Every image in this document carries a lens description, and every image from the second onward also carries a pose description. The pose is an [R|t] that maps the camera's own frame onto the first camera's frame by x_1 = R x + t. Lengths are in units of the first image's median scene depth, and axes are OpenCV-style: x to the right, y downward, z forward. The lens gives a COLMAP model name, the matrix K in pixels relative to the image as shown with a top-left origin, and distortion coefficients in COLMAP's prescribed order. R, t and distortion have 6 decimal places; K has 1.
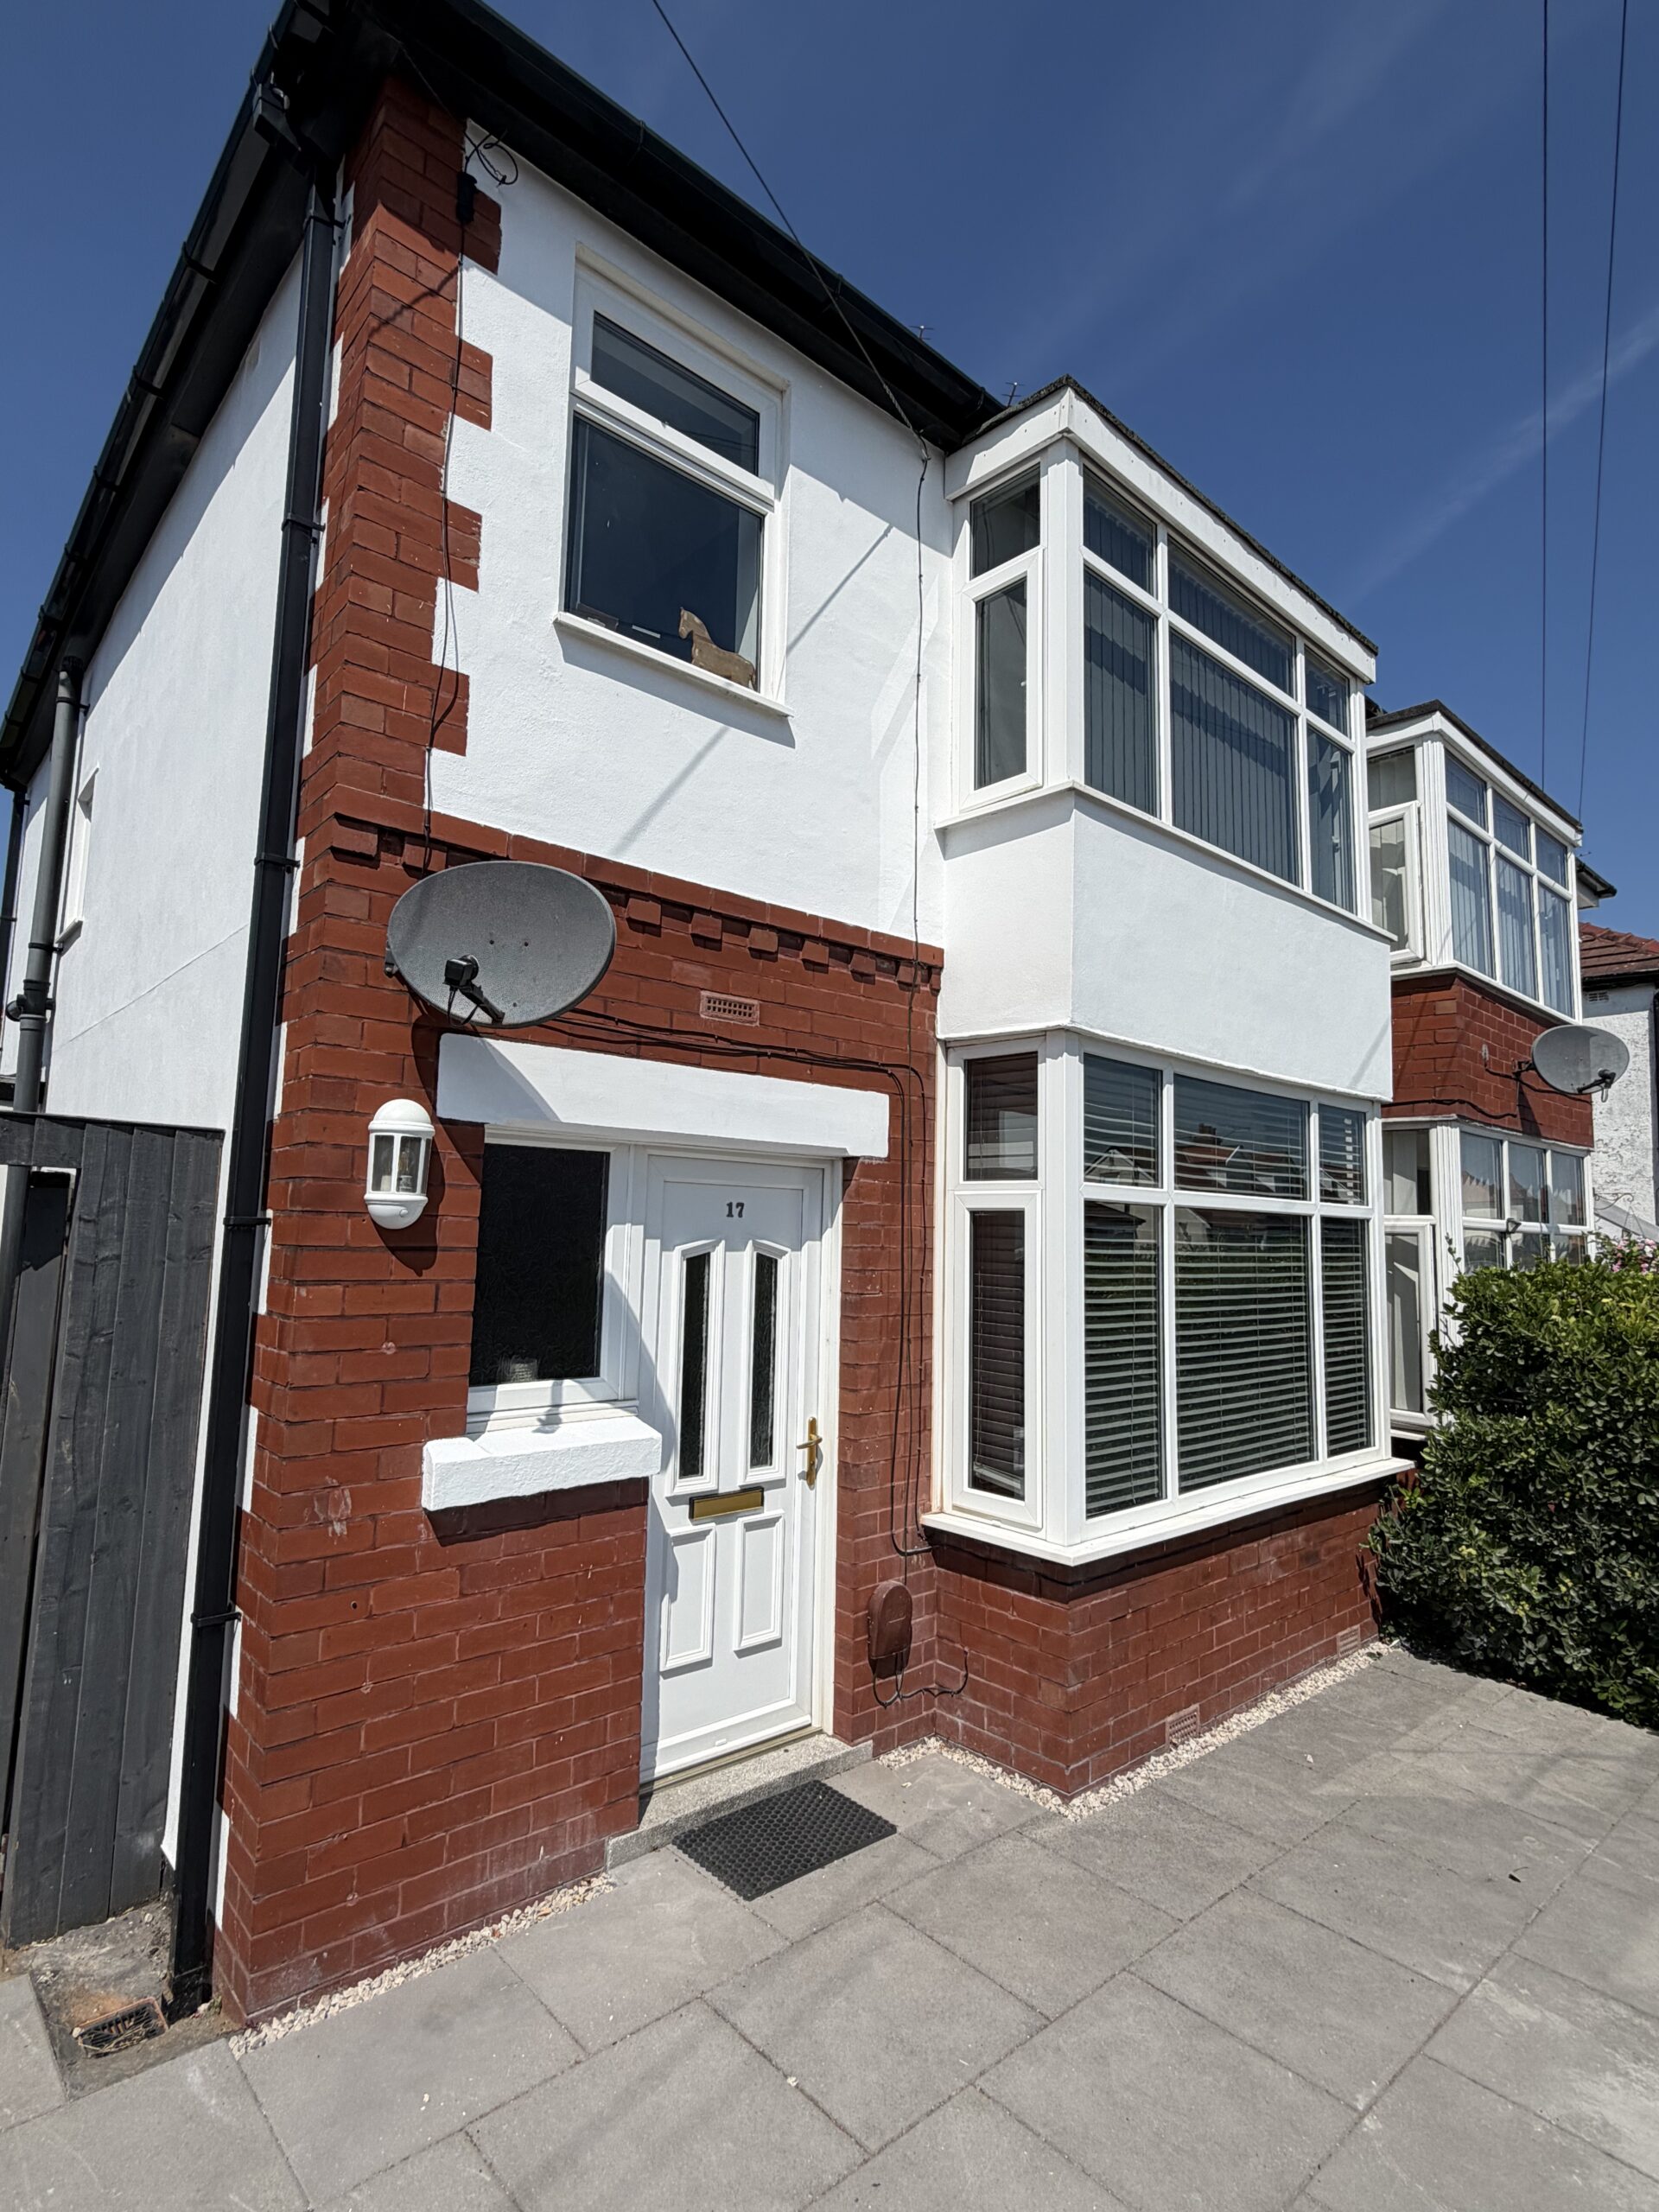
lens RADIAL K [[1127.2, 0, 831.3], [0, 1127.2, 1105.8], [0, 0, 1]] dist [-0.004528, 0.000979]
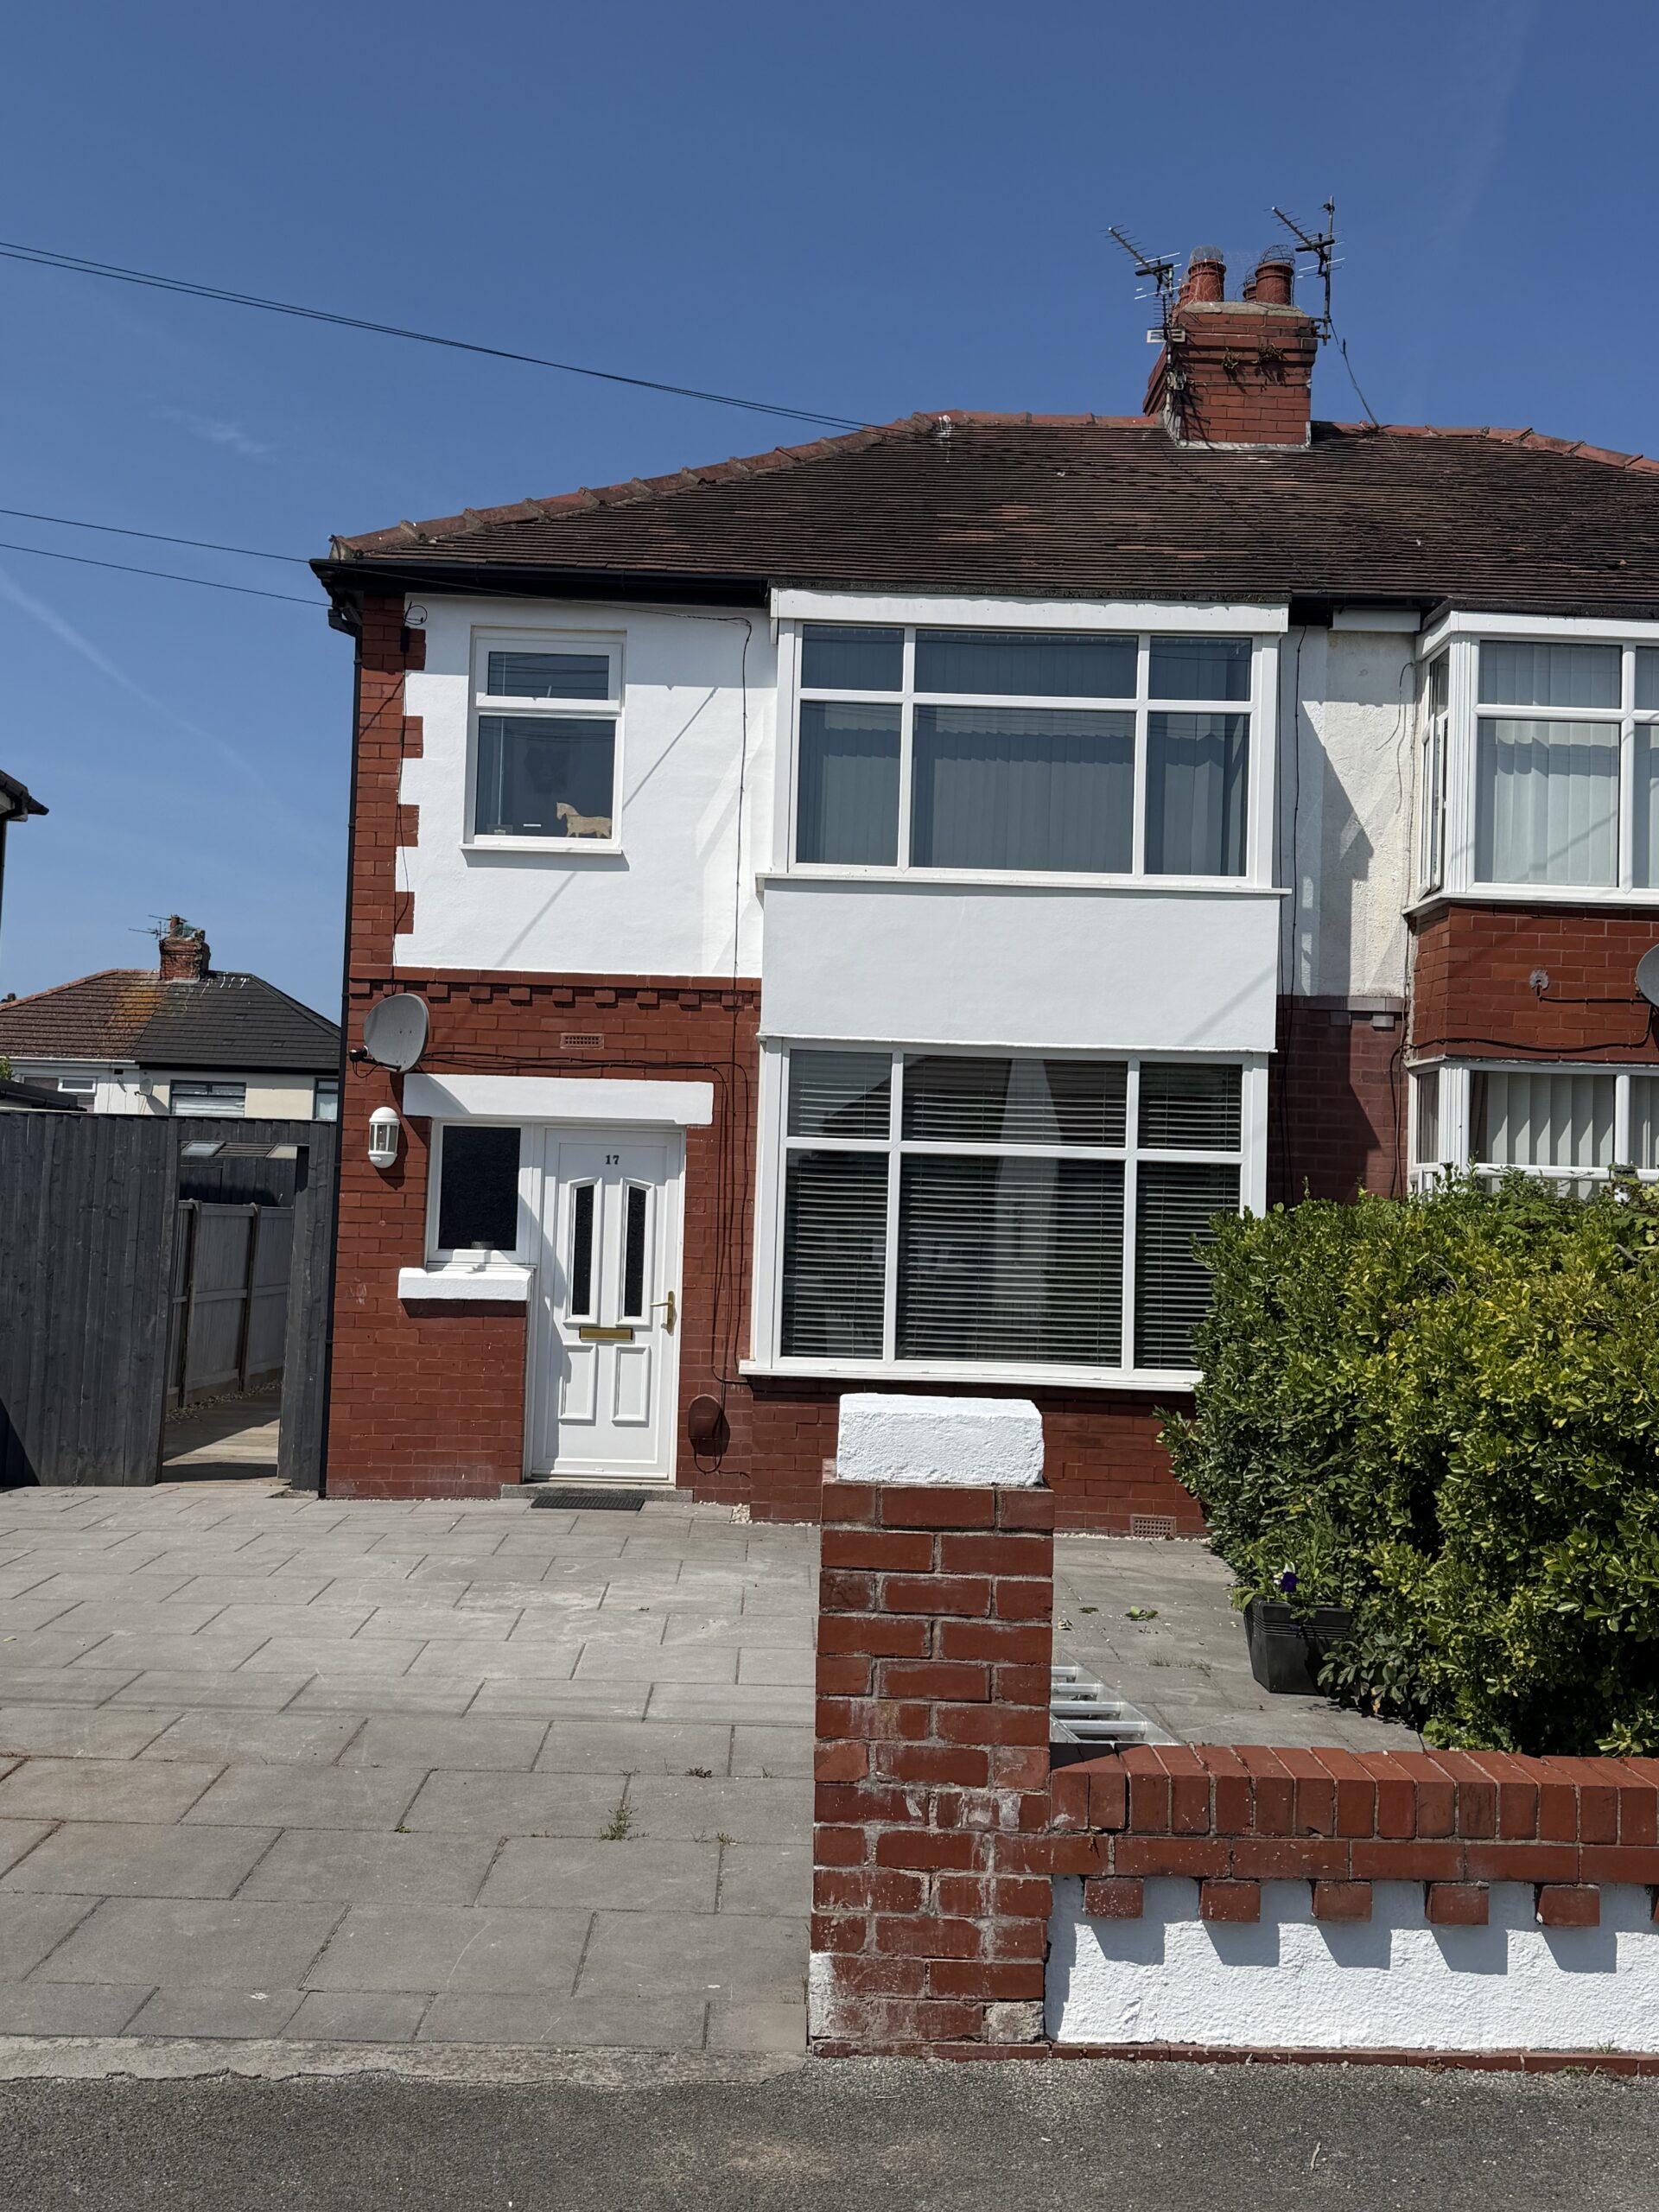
lens RADIAL K [[2152.4, 0, 836.3], [0, 2152.4, 1096.7], [0, 0, 1]] dist [0.134811, 0.000000]
pose [[0.755369, -0.039968, -0.654080, 2.339138], [0.061066, 0.998088, 0.009534, -0.009582], [0.652449, -0.047144, 0.756365, -1.221803]]
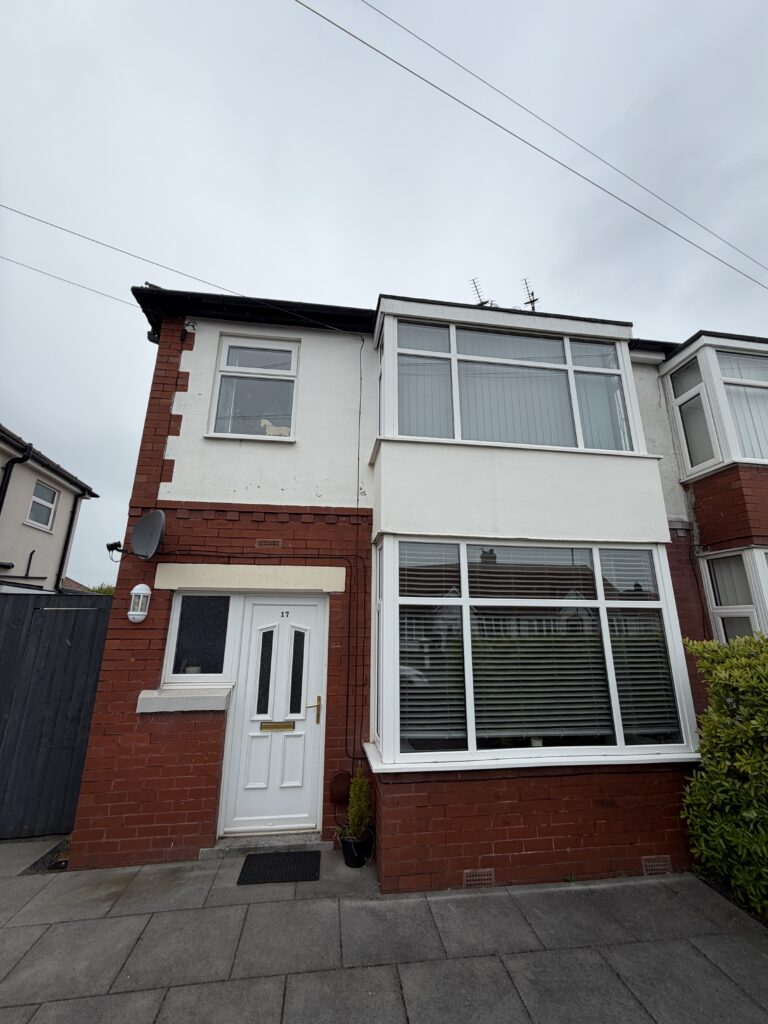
lens RADIAL K [[414.1, 0, 385.7], [0, 414.1, 510.2], [0, 0, 1]] dist [-0.000843, 0.000206]
pose [[0.827033, -0.170211, -0.535765, 0.754804], [0.078252, 0.978638, -0.190116, 0.057537], [0.556680, 0.115308, 0.822686, 0.278313]]
